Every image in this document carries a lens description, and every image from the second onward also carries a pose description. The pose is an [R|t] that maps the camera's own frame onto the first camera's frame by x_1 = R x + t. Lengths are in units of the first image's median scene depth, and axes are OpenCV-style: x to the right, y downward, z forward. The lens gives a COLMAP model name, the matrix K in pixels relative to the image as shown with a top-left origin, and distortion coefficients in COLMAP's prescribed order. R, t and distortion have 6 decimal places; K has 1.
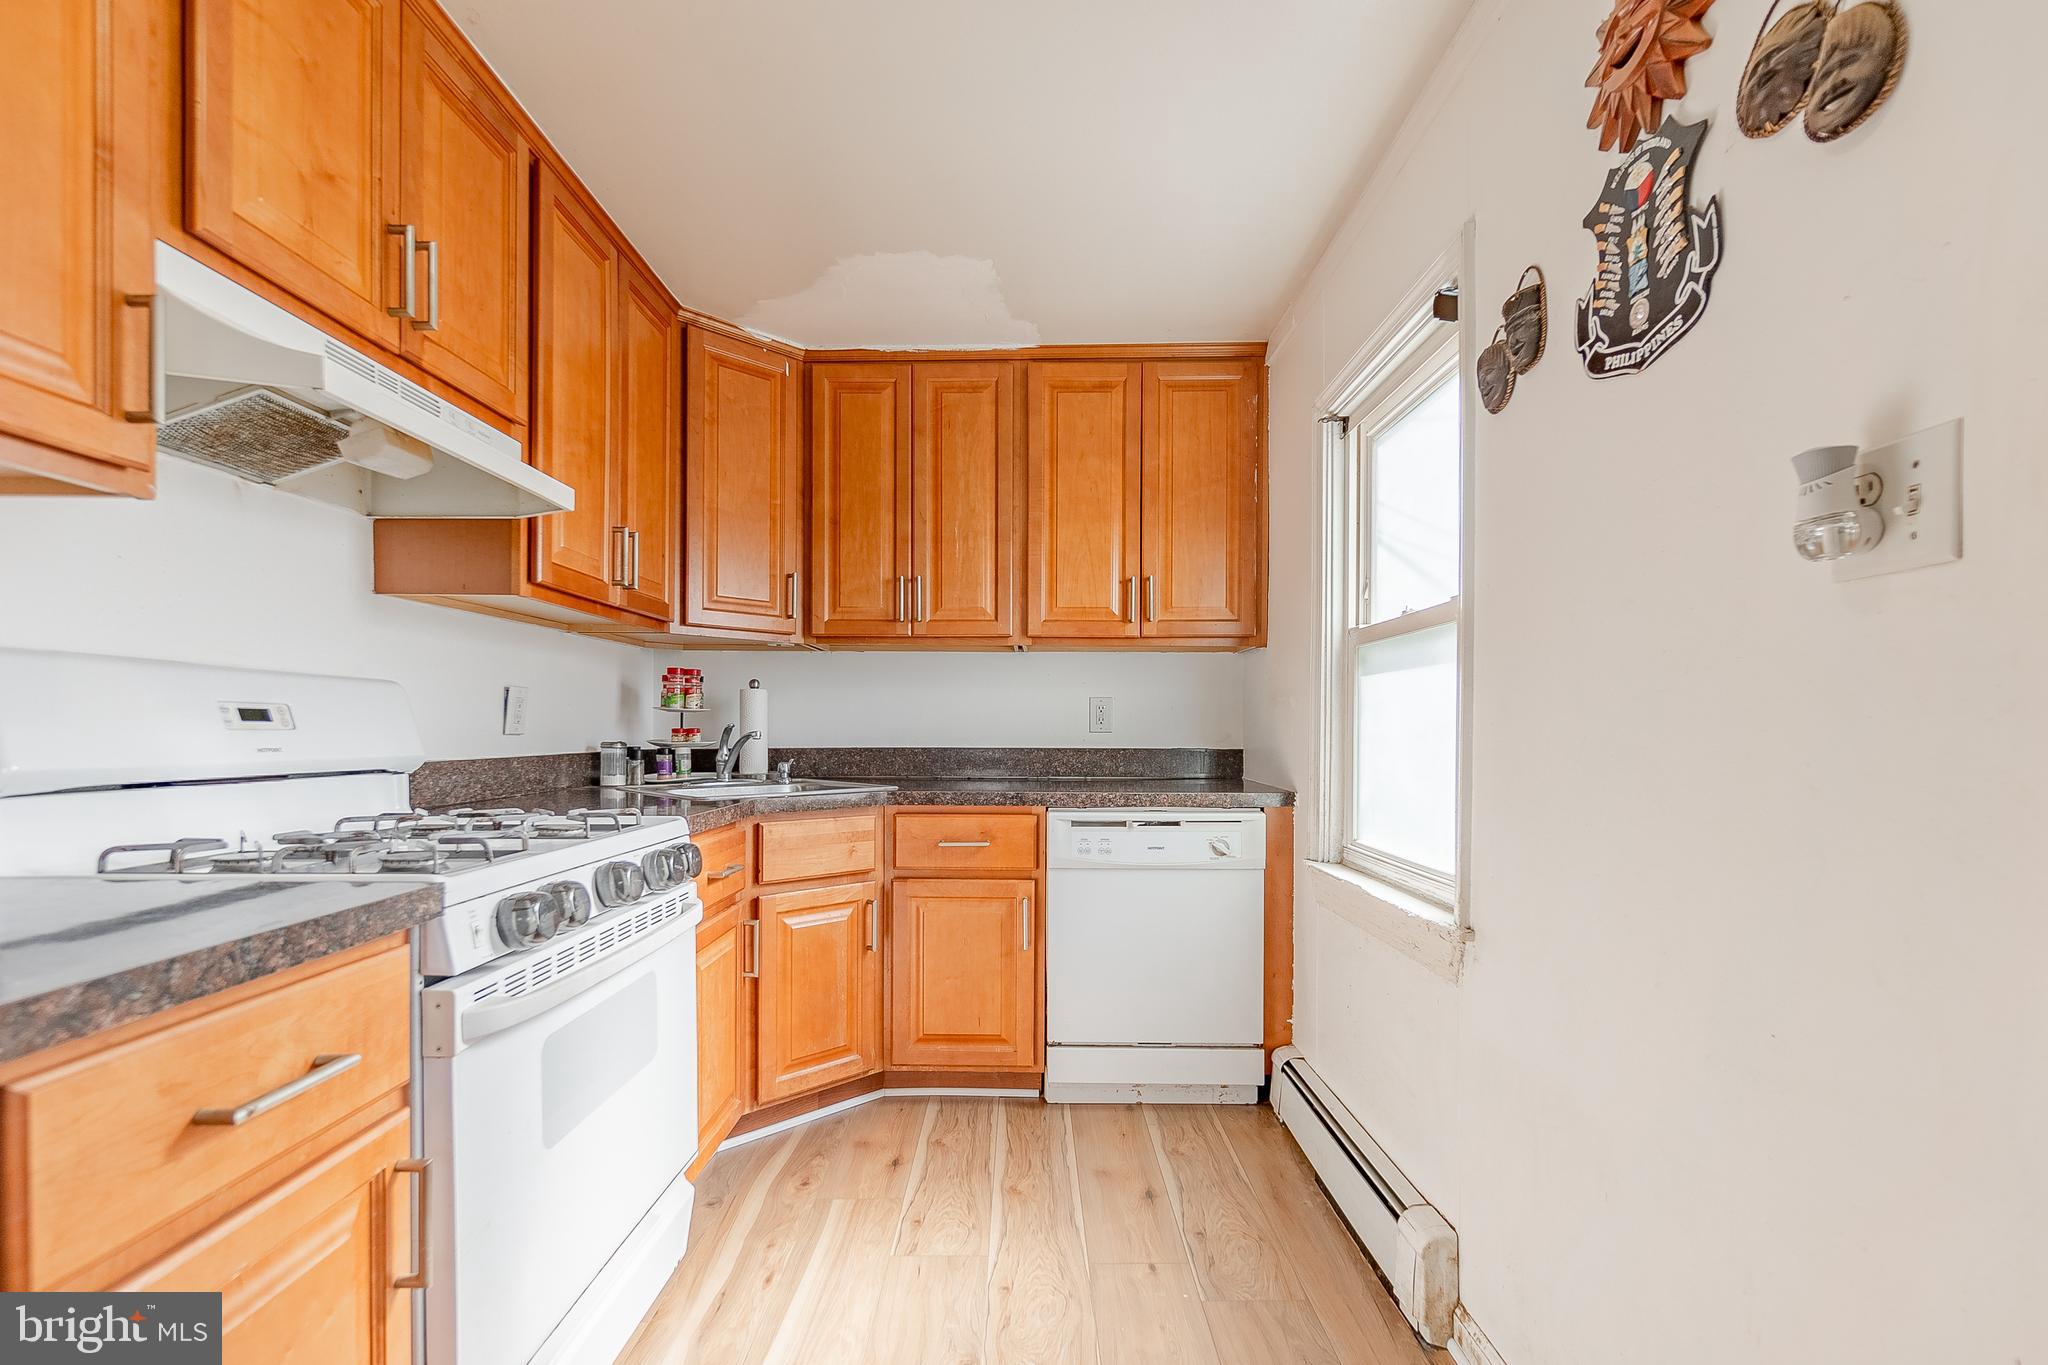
lens RADIAL K [[896.3, 0, 1024.7], [0, 896.3, 734.0], [0, 0, 1]] dist [-0.002424, 0.001013]
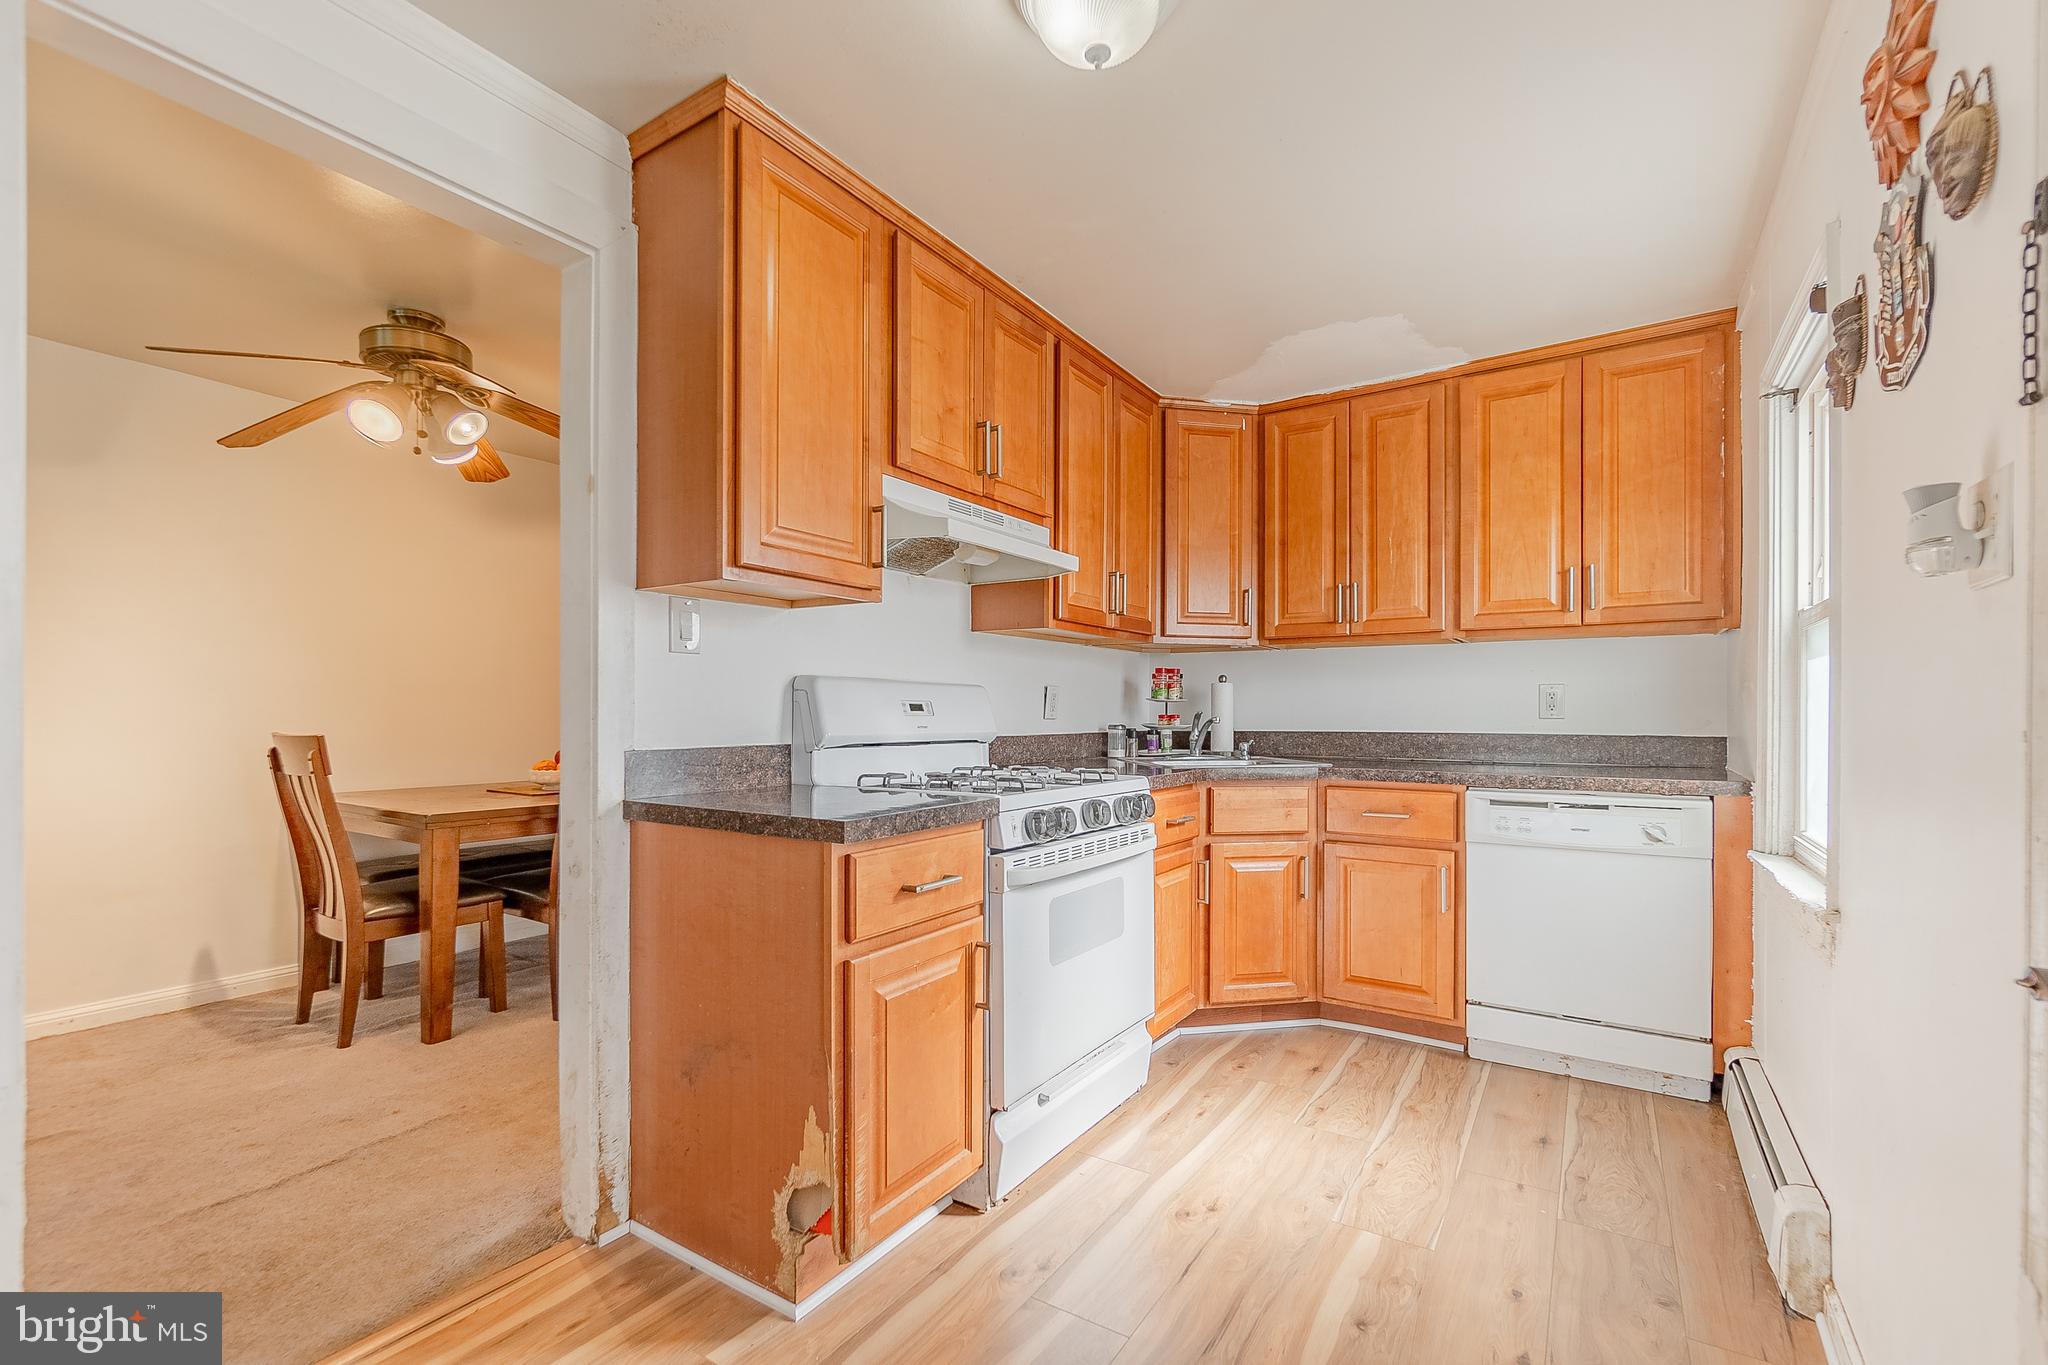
lens RADIAL K [[896.3, 0, 1034.6], [0, 896.3, 712.0], [0, 0, 1]] dist [-0.002424, 0.001013]
pose [[0.845728, -0.002011, -0.533610, 0.178769], [-0.002802, 0.999962, -0.008209, 0.001156], [0.533606, 0.008437, 0.845691, -0.235236]]
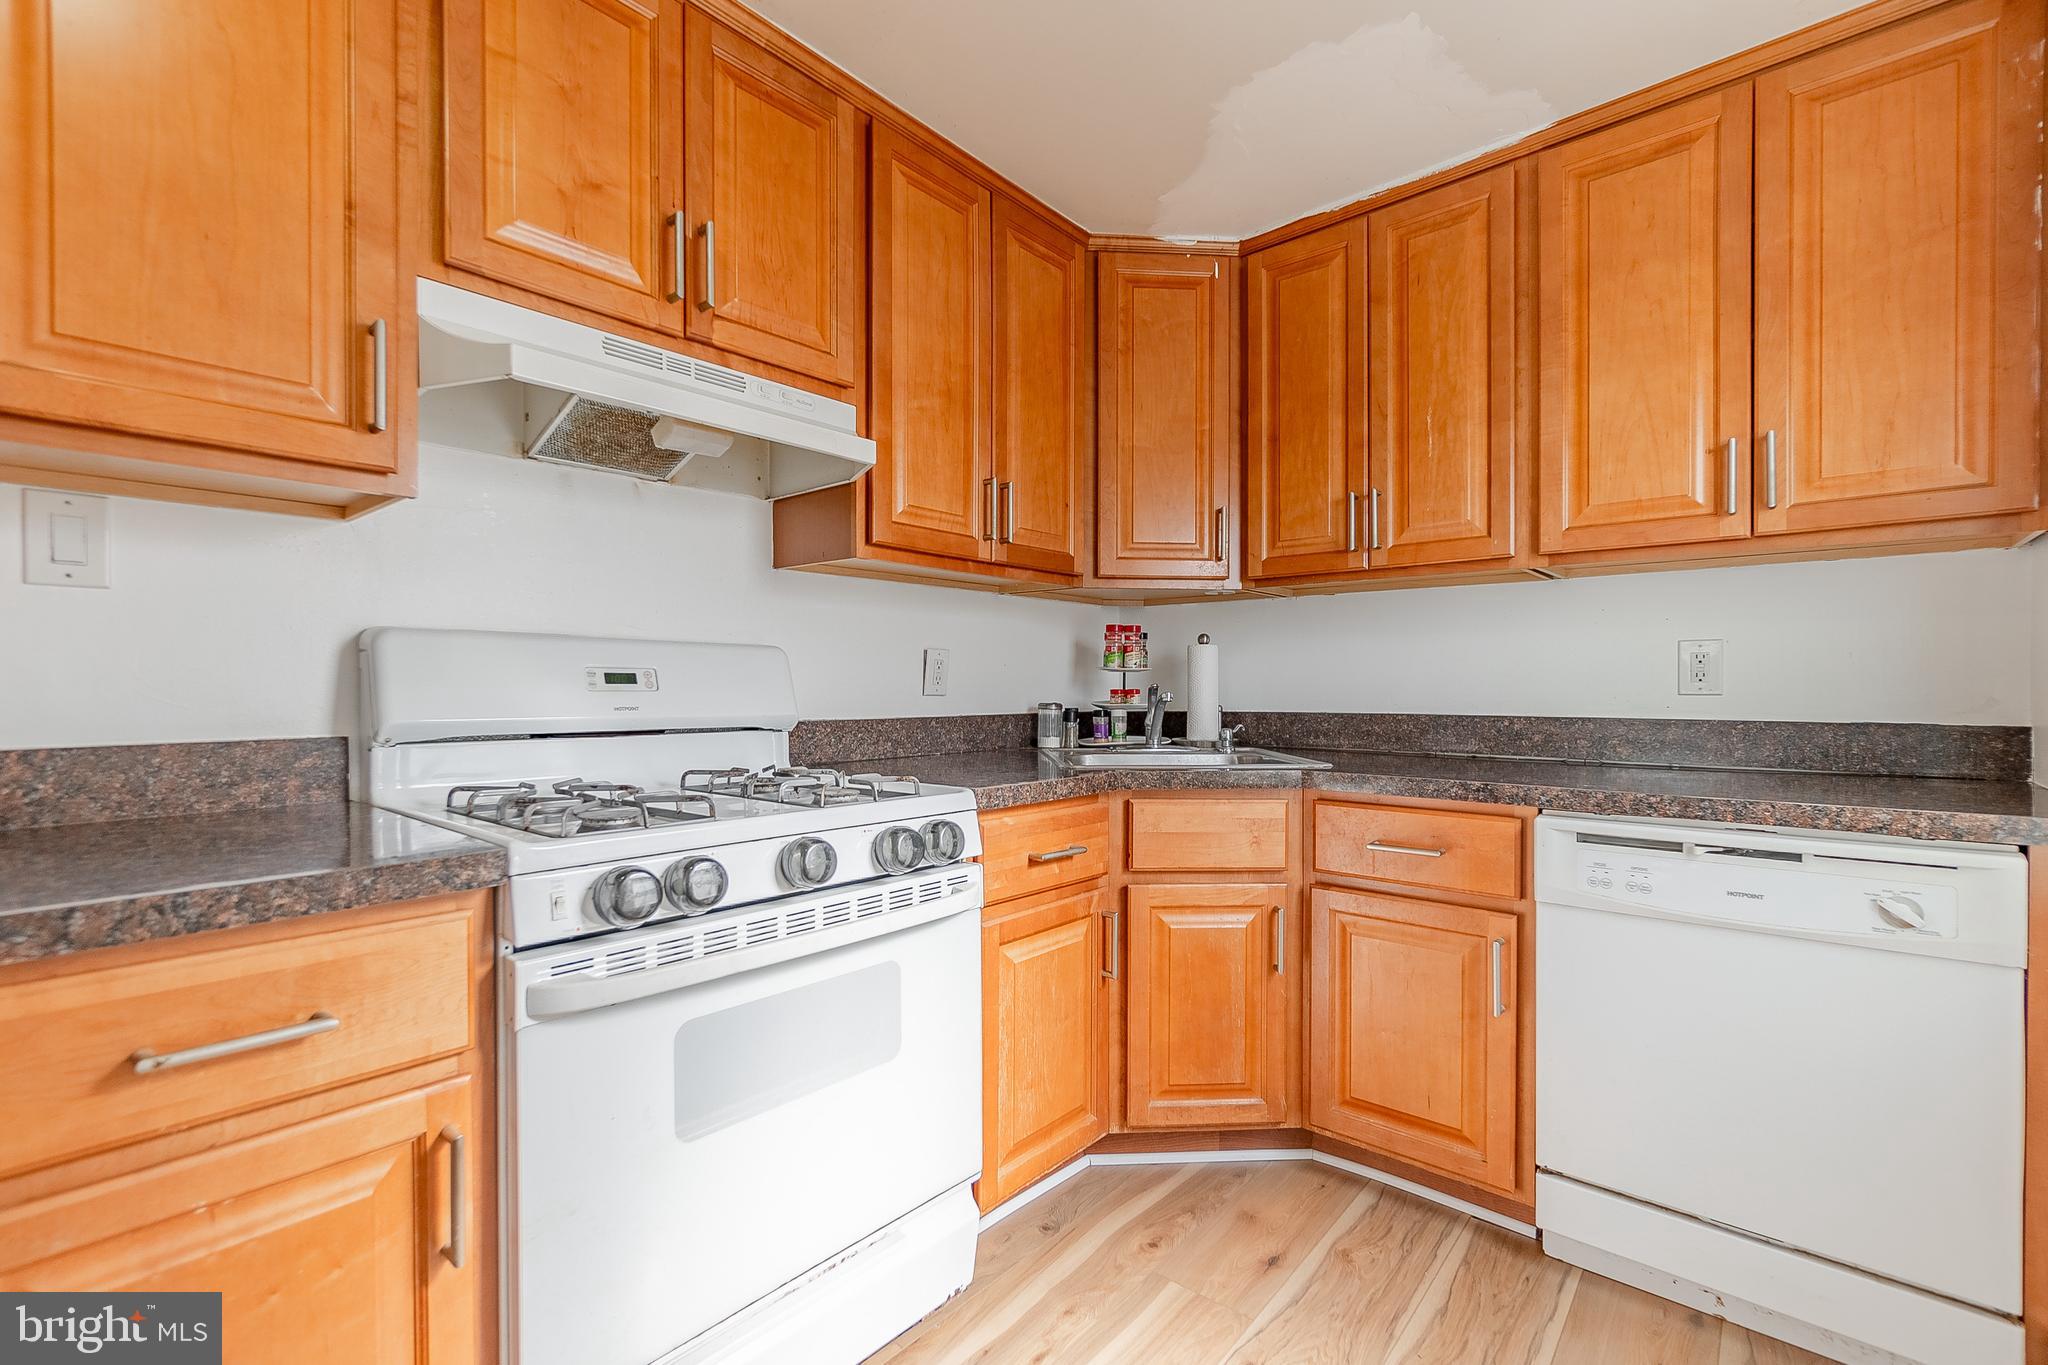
lens RADIAL K [[896.3, 0, 1024.2], [0, 896.3, 692.0], [0, 0, 1]] dist [-0.002424, 0.001013]
pose [[0.761302, 0.000986, -0.648397, 0.180062], [-0.002473, 0.999996, -0.001383, -0.002207], [0.648393, 0.002656, 0.761301, 0.274571]]
